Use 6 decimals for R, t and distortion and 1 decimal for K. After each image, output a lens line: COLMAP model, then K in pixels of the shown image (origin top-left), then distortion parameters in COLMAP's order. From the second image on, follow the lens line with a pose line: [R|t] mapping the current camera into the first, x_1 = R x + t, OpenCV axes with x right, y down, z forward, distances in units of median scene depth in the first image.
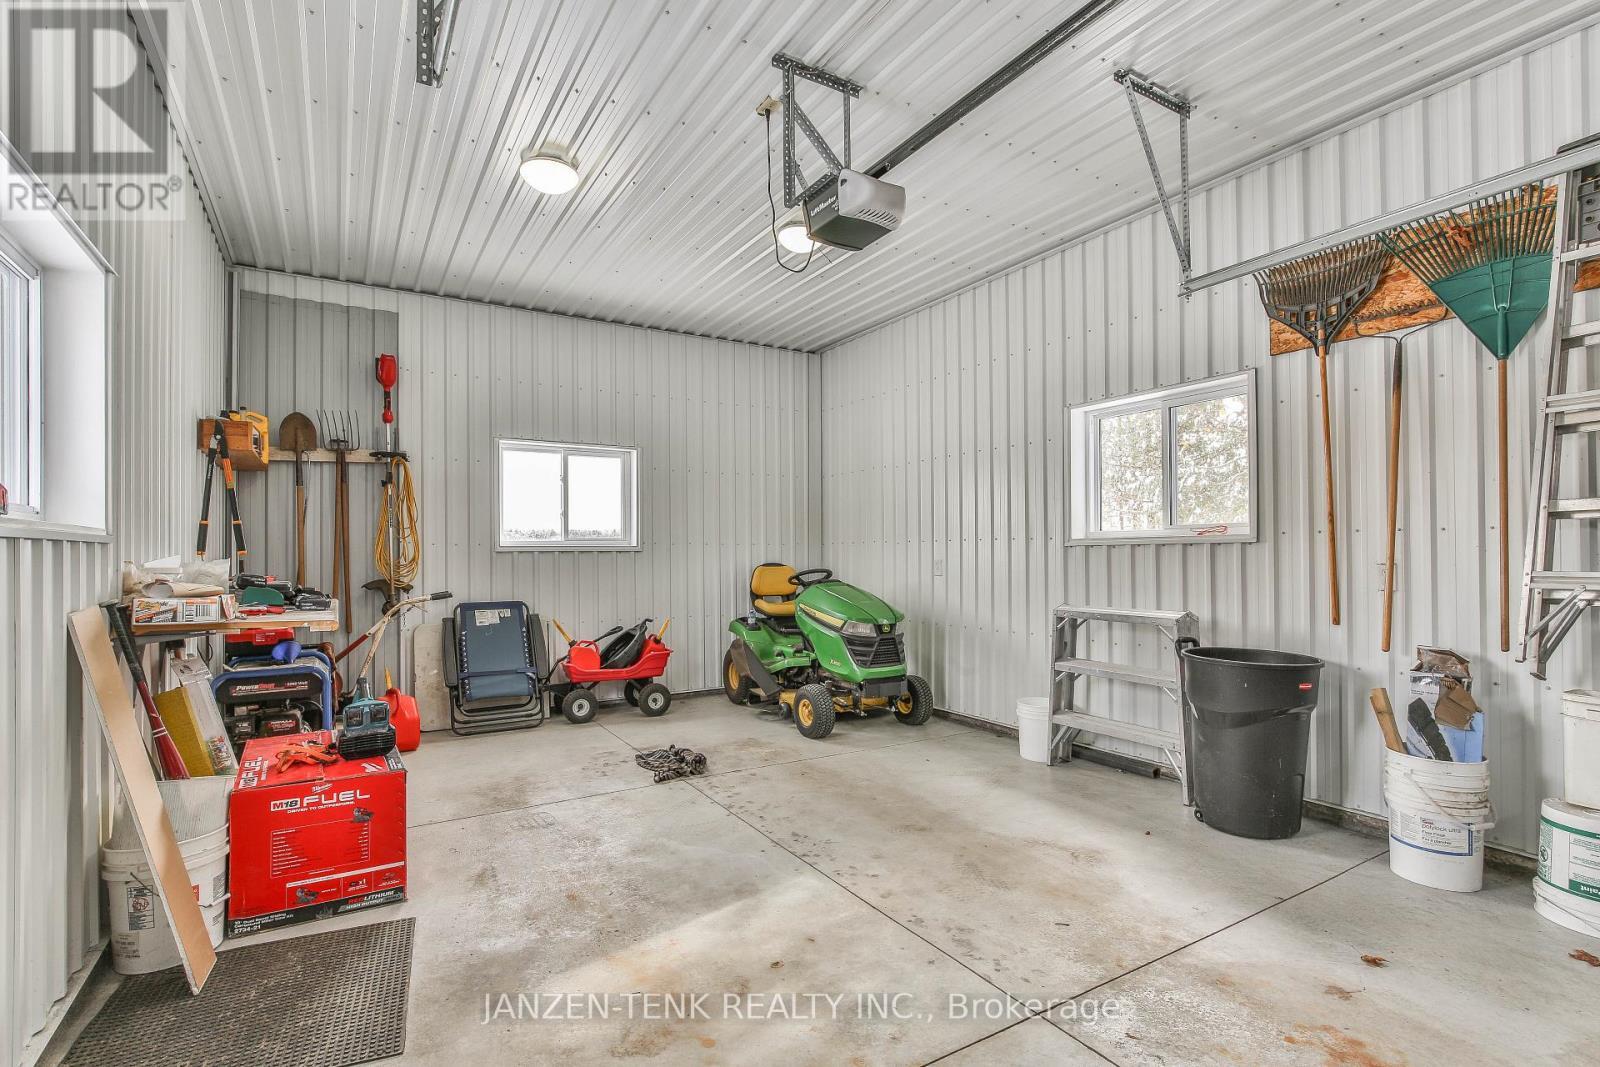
lens RADIAL K [[737.6, 0, 791.3], [0, 737.6, 551.3], [0, 0, 1]] dist [-0.004324, 0.000008]
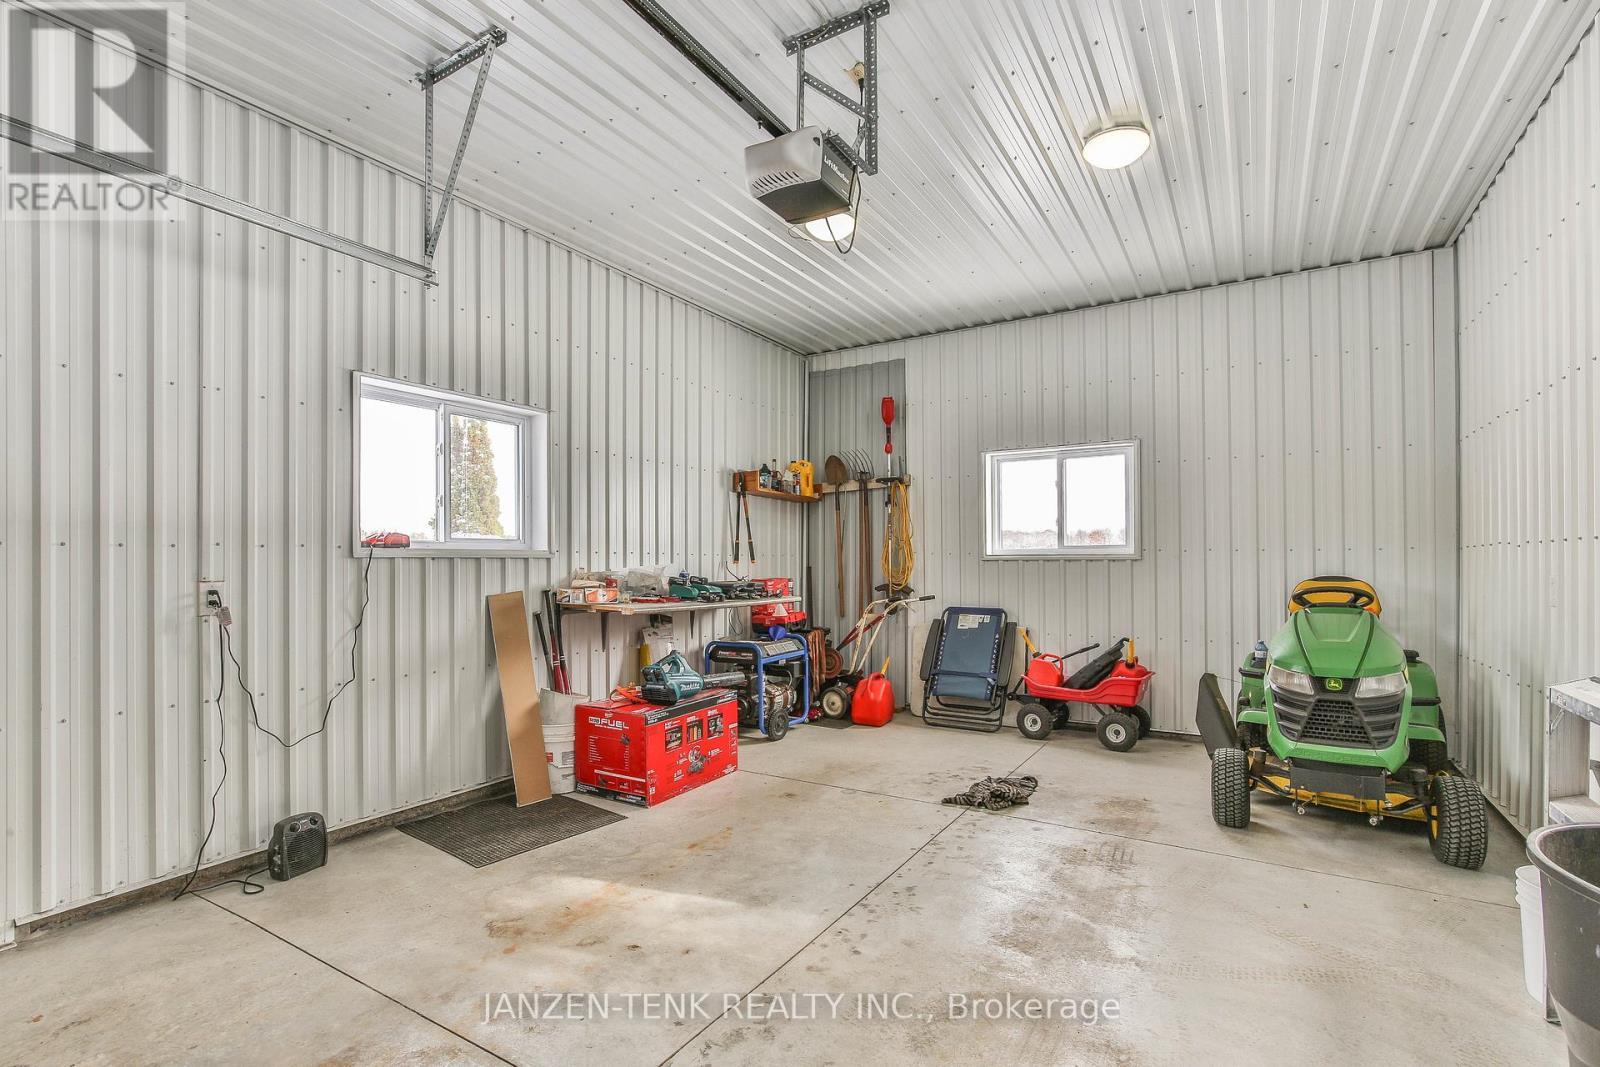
lens RADIAL K [[737.6, 0, 791.3], [0, 737.6, 551.3], [0, 0, 1]] dist [-0.004324, 0.000008]
pose [[0.474072, -0.009033, -0.880440, 0.445778], [0.004569, 0.999959, -0.007799, -0.005360], [0.880474, -0.000326, 0.474094, 0.291160]]
